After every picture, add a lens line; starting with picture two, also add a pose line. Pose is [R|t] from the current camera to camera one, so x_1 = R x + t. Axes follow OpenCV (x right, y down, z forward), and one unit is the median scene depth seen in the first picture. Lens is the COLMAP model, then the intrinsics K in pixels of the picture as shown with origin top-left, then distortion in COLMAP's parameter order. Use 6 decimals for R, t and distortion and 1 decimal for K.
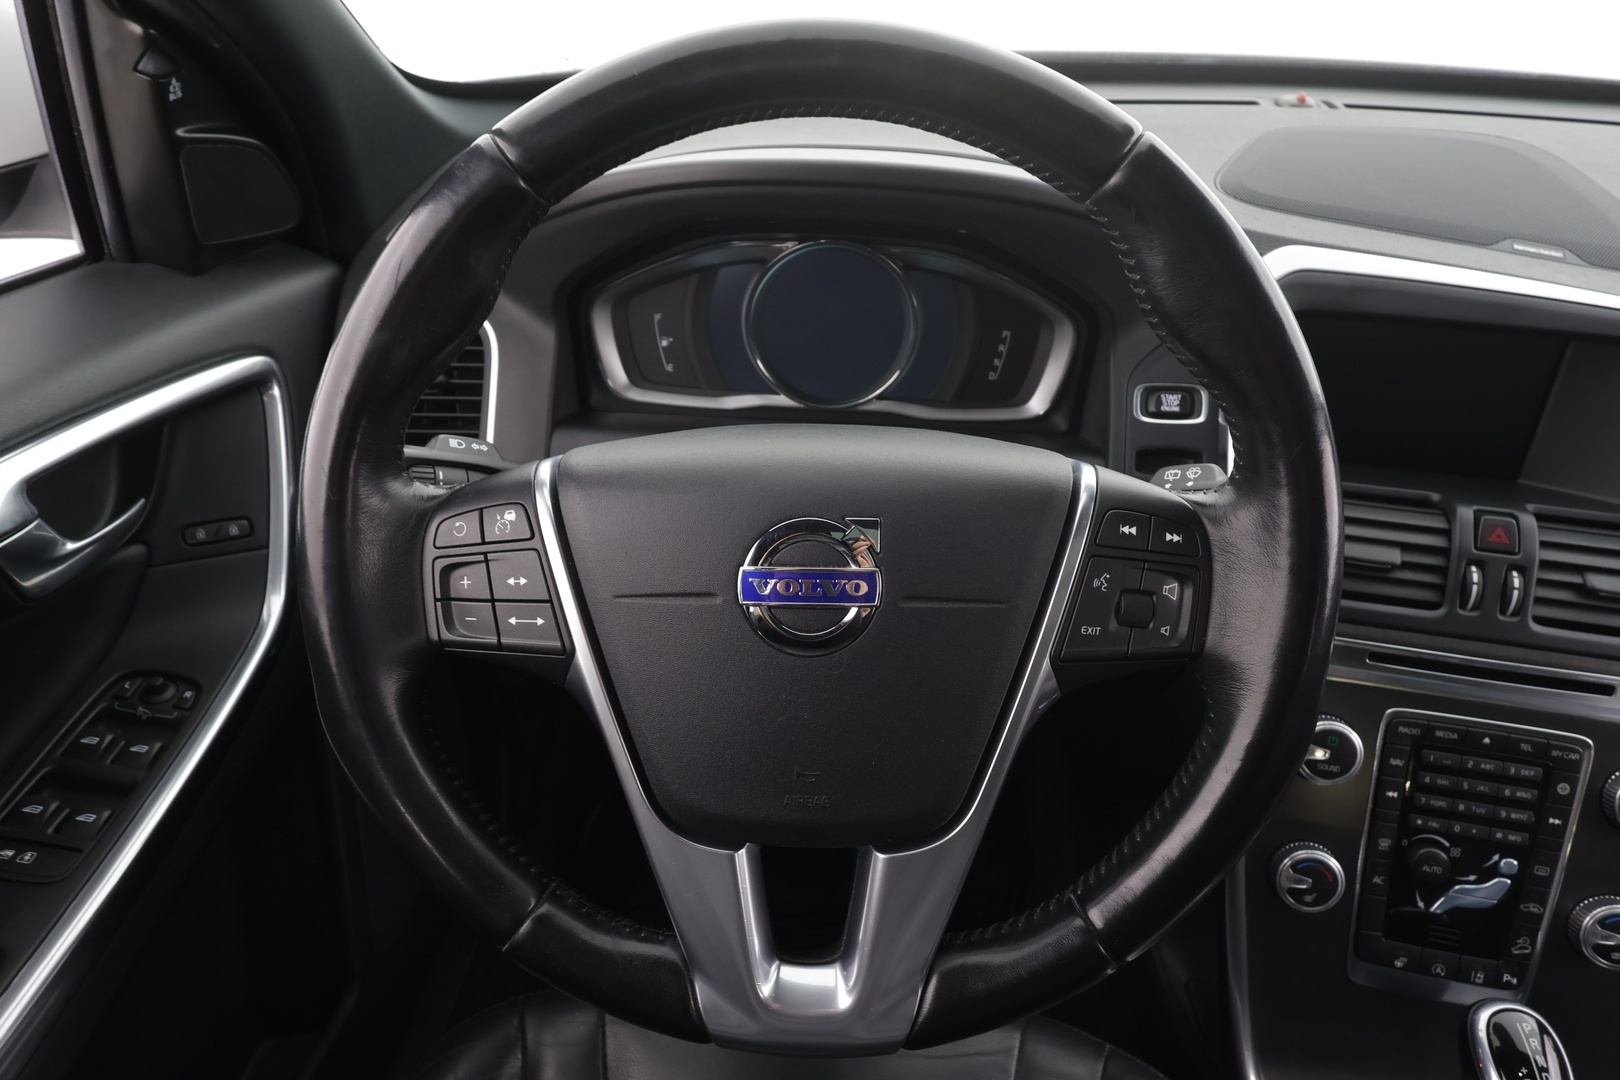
lens RADIAL K [[982.0, 0, 806.0], [0, 982.0, 543.3], [0, 0, 1]] dist [-0.000339, 0.000312]
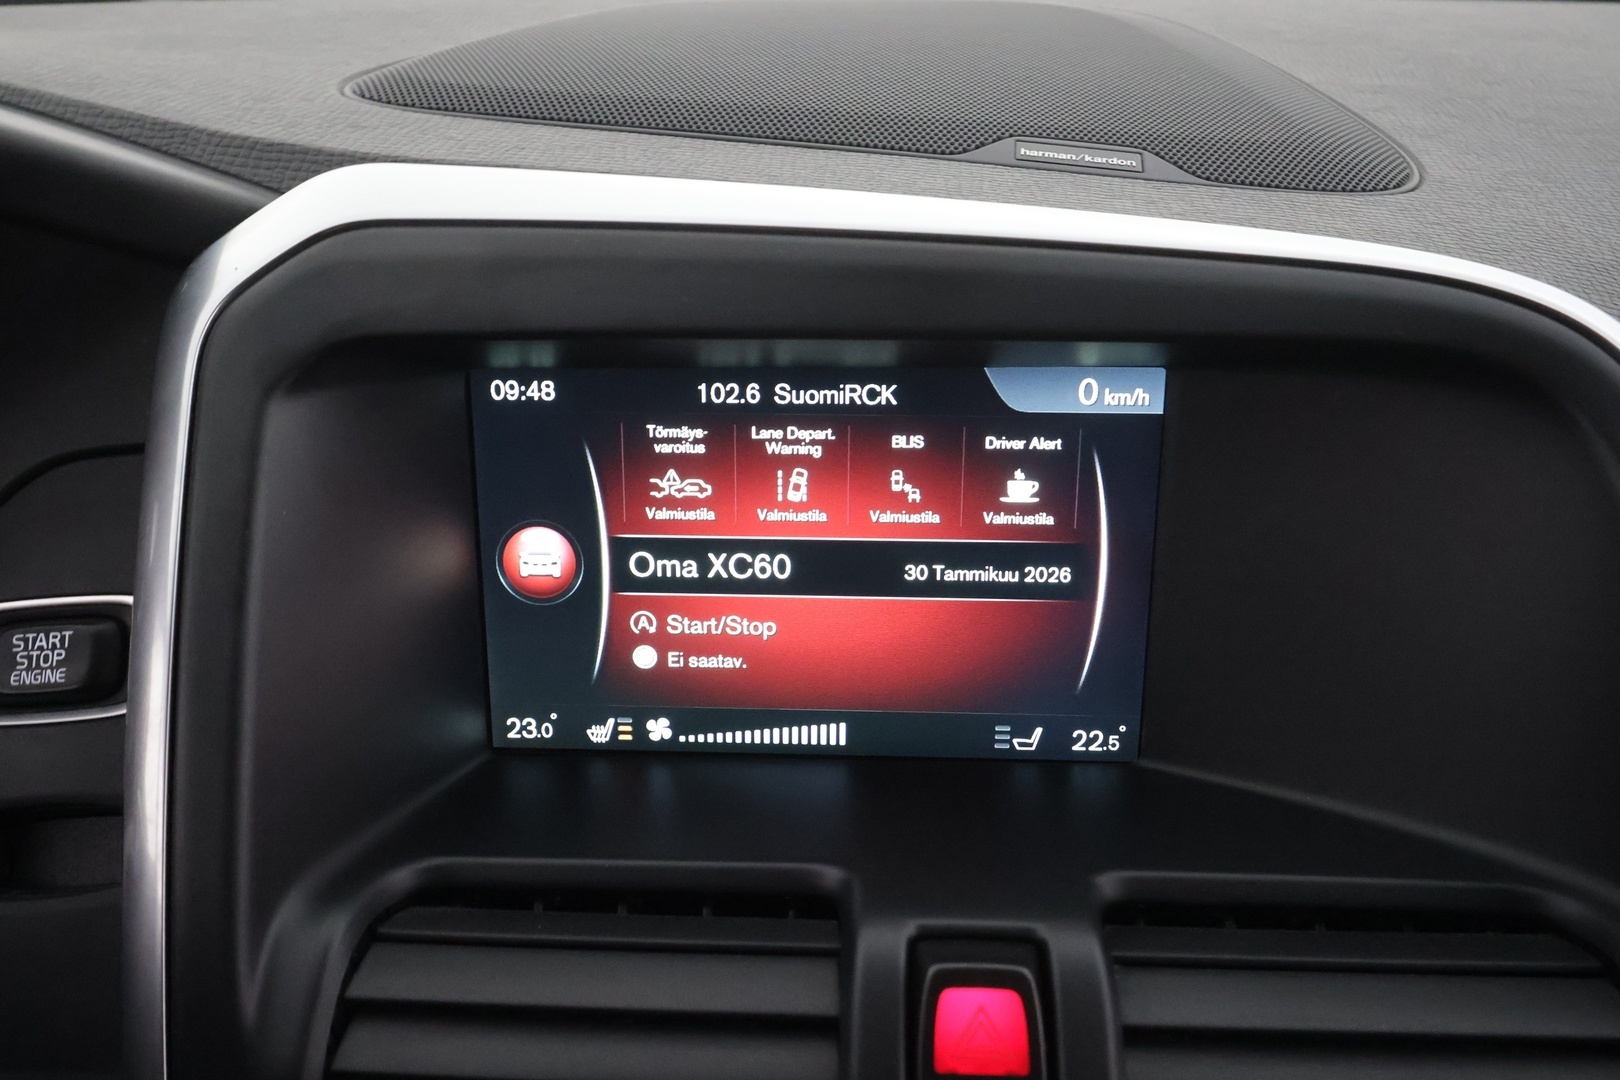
lens RADIAL K [[1218.5, 0, 805.2], [0, 1218.5, 550.9], [0, 0, 1]] dist [0.024350, -0.005942]
pose [[0.985630, -0.097856, 0.137685, 0.617041], [0.118954, 0.980813, -0.154455, -0.094345], [-0.119929, 0.168614, 0.978359, 0.629569]]
